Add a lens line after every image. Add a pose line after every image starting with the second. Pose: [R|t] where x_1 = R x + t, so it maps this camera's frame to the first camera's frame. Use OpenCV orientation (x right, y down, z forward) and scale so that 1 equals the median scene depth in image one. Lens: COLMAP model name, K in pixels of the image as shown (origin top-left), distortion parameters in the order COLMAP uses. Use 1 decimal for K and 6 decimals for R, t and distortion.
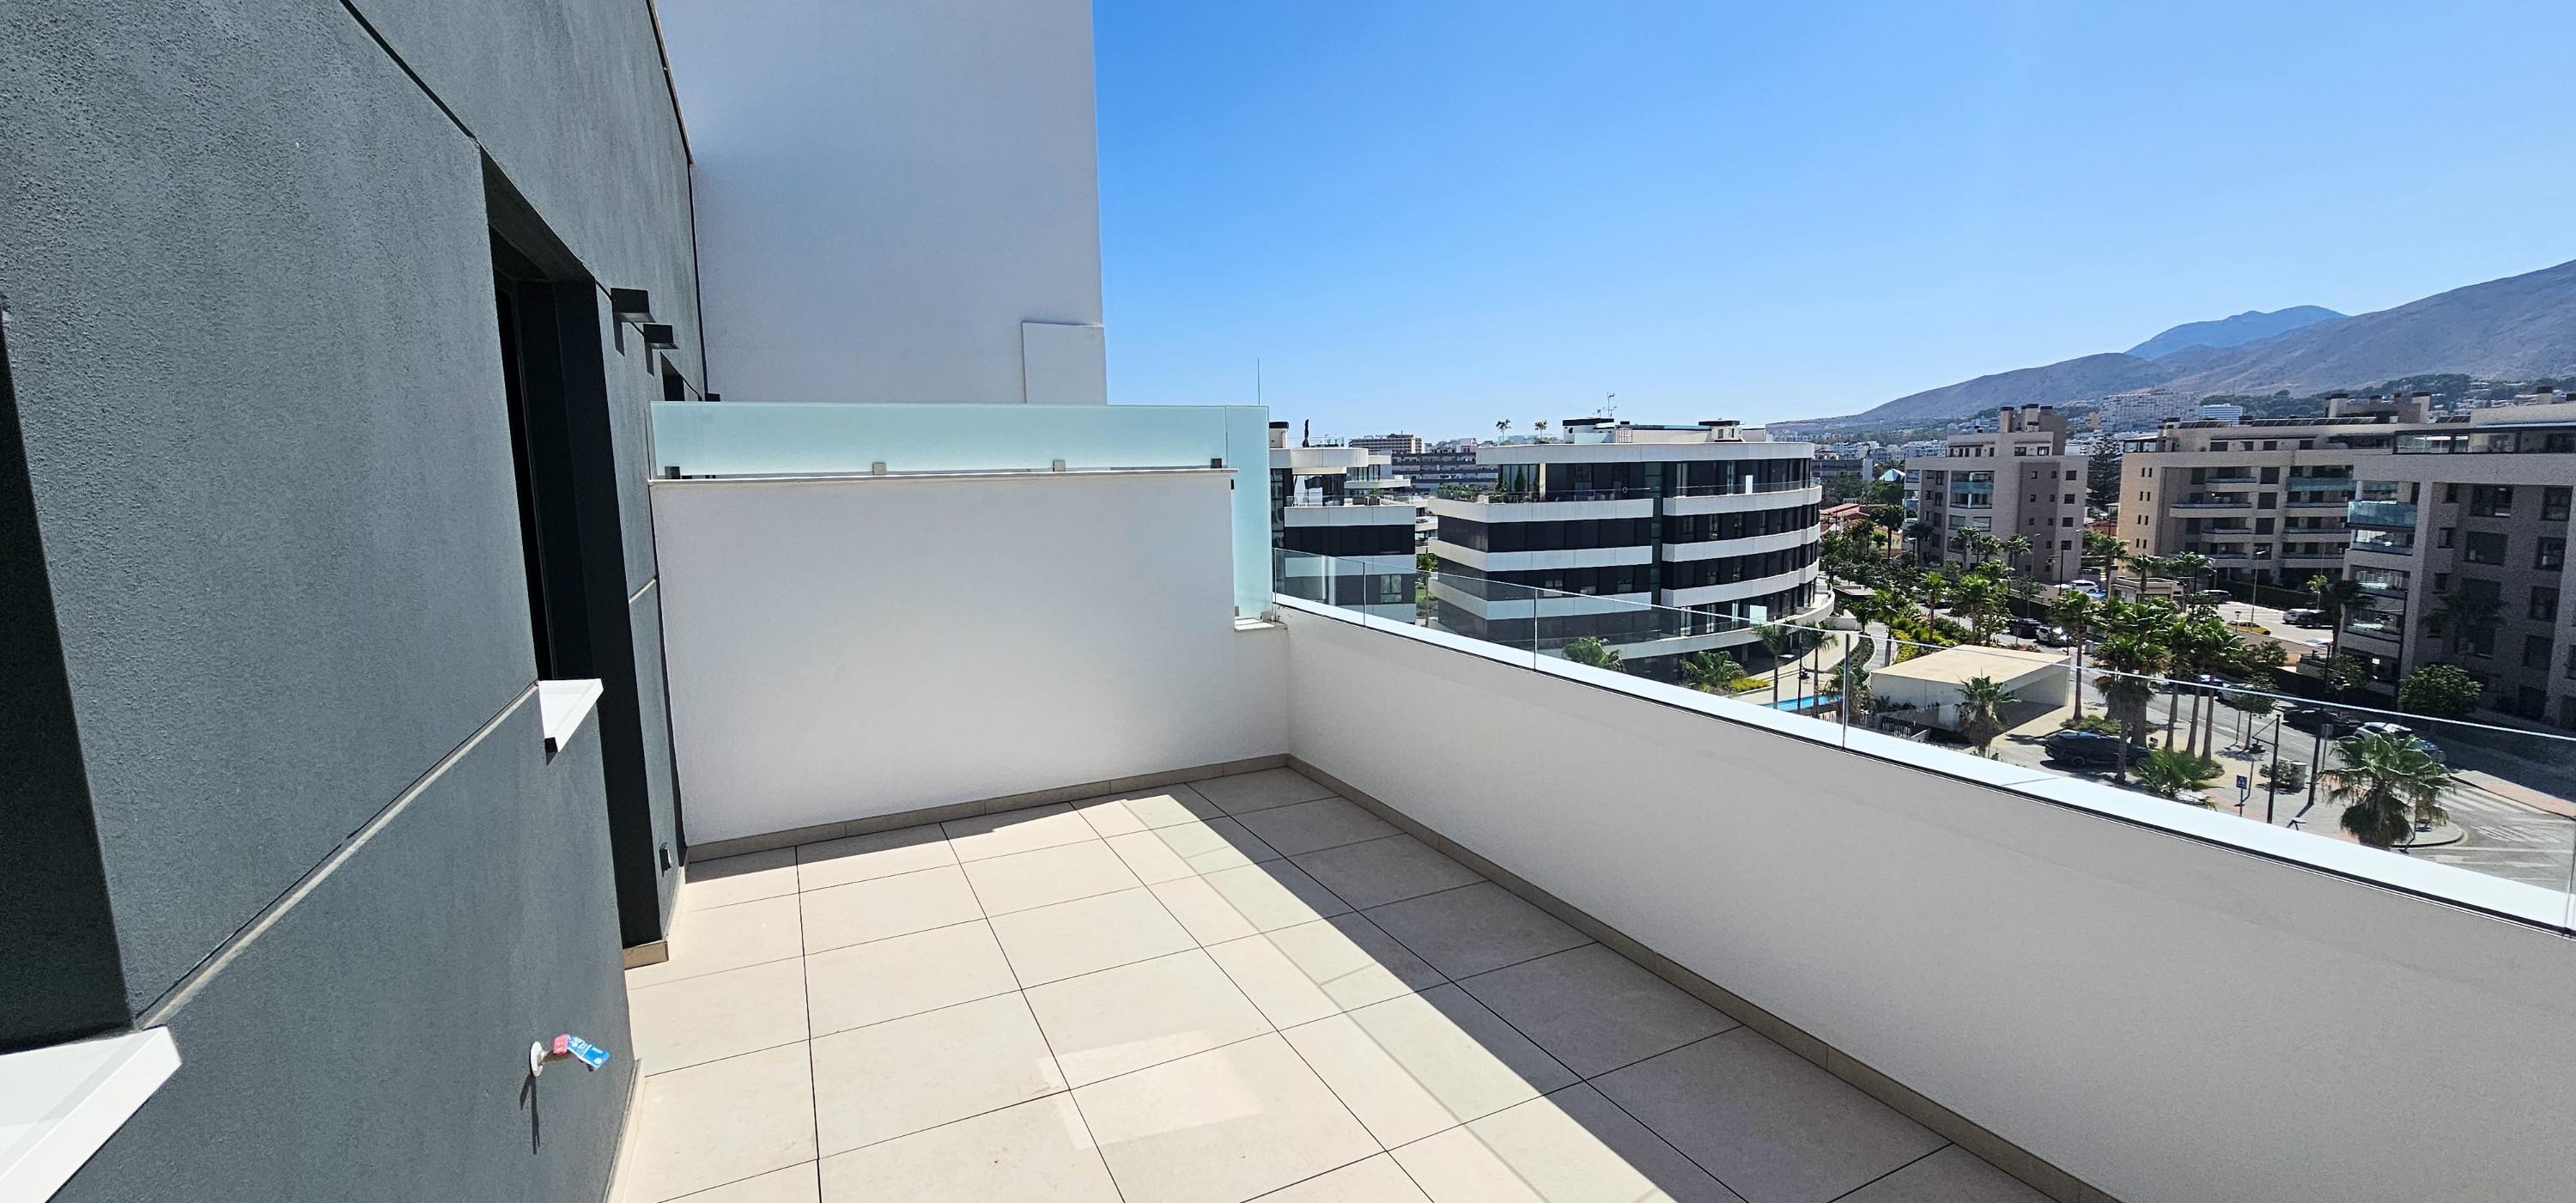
lens RADIAL K [[1055.4, 0, 1285.3], [0, 1055.4, 589.3], [0, 0, 1]] dist [-0.003661, 0.001803]
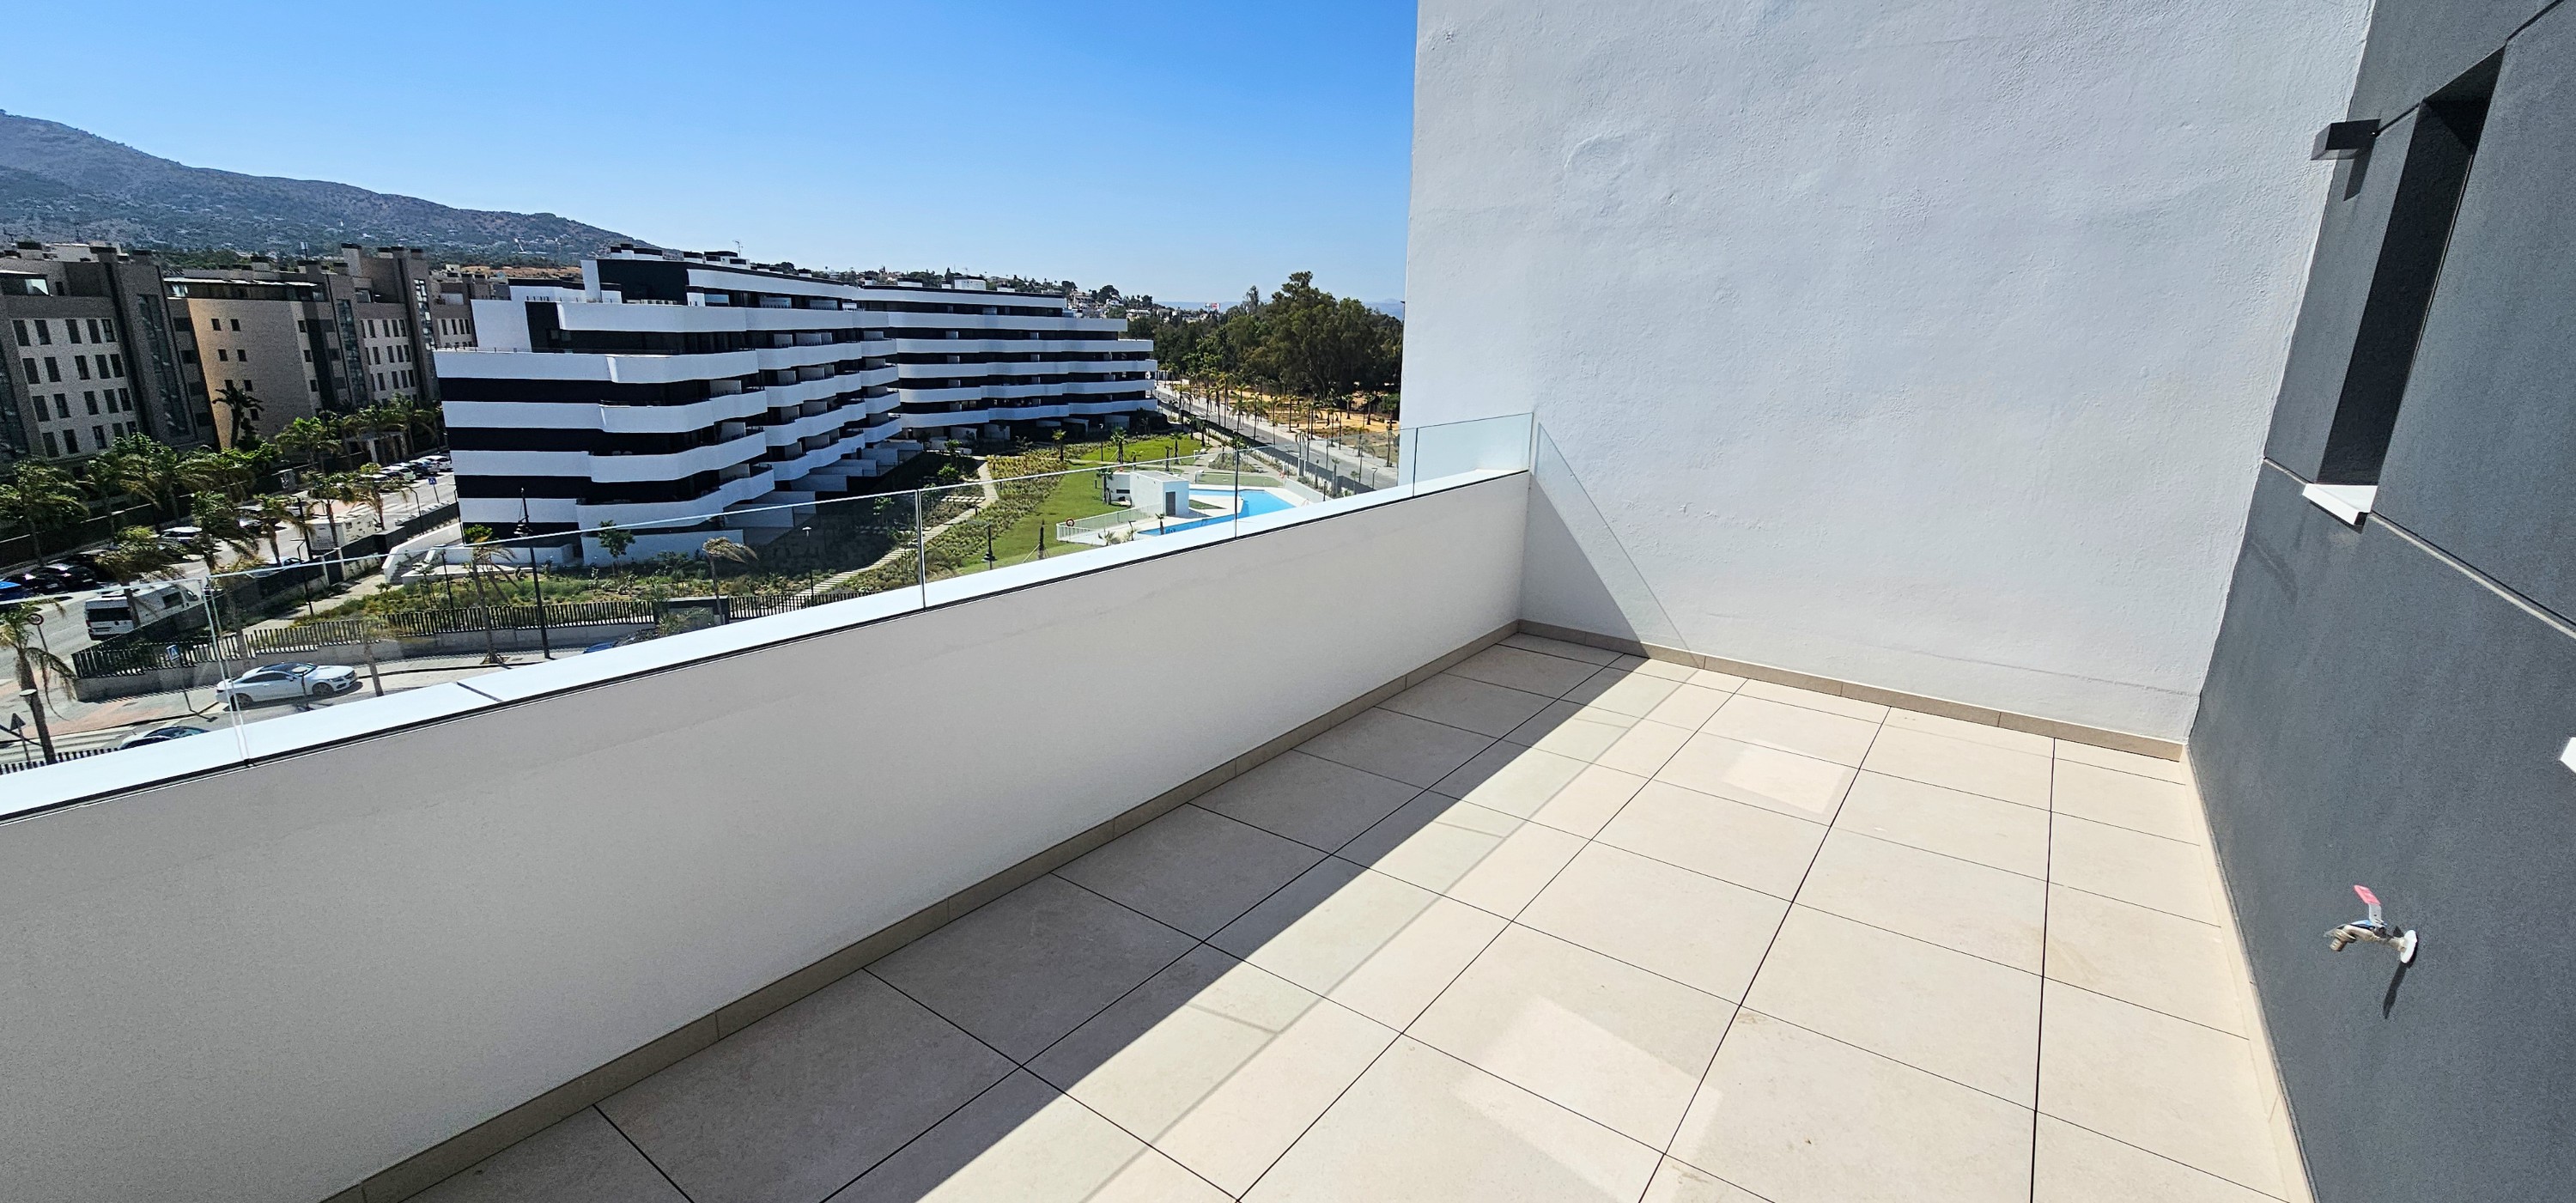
lens RADIAL K [[1055.4, 0, 1307.5], [0, 1055.4, 597.5], [0, 0, 1]] dist [-0.003661, 0.001803]
pose [[-0.477447, -0.217877, 0.851219, -0.530306], [0.085809, 0.952576, 0.291951, -0.126664], [-0.874460, 0.212433, -0.436109, 1.215390]]
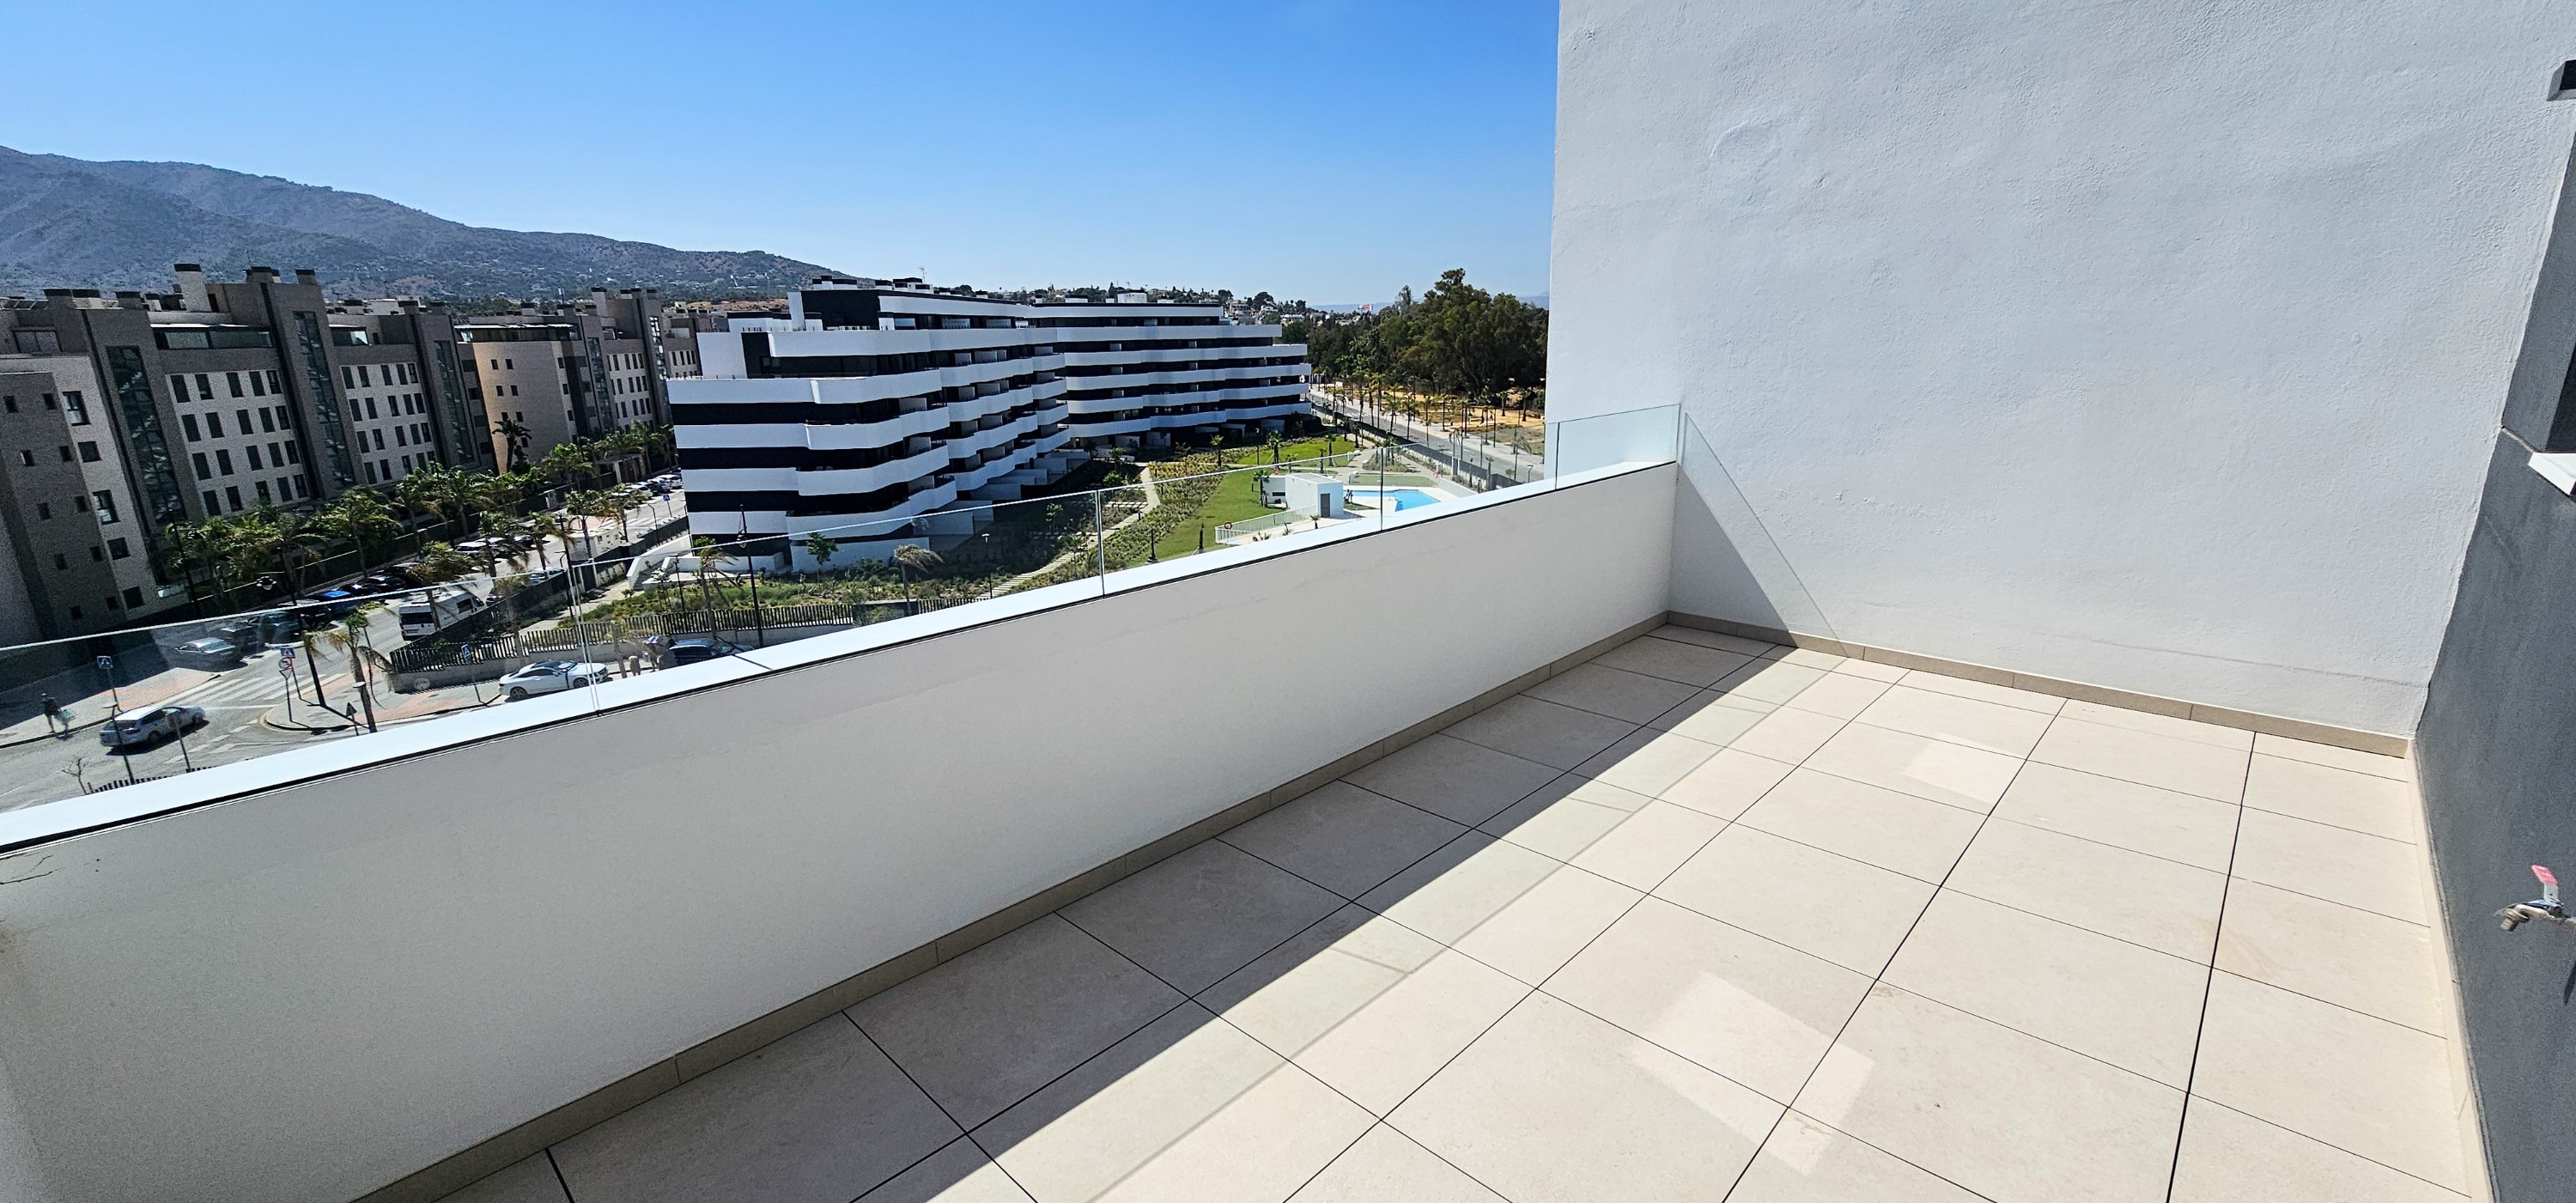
lens RADIAL K [[1055.4, 0, 1313.3], [0, 1055.4, 597.9], [0, 0, 1]] dist [-0.003661, 0.001803]
pose [[-0.354653, -0.214759, 0.910000, -0.594960], [0.132700, 0.951851, 0.276353, -0.133312], [-0.925533, 0.218767, -0.309078, 1.234305]]
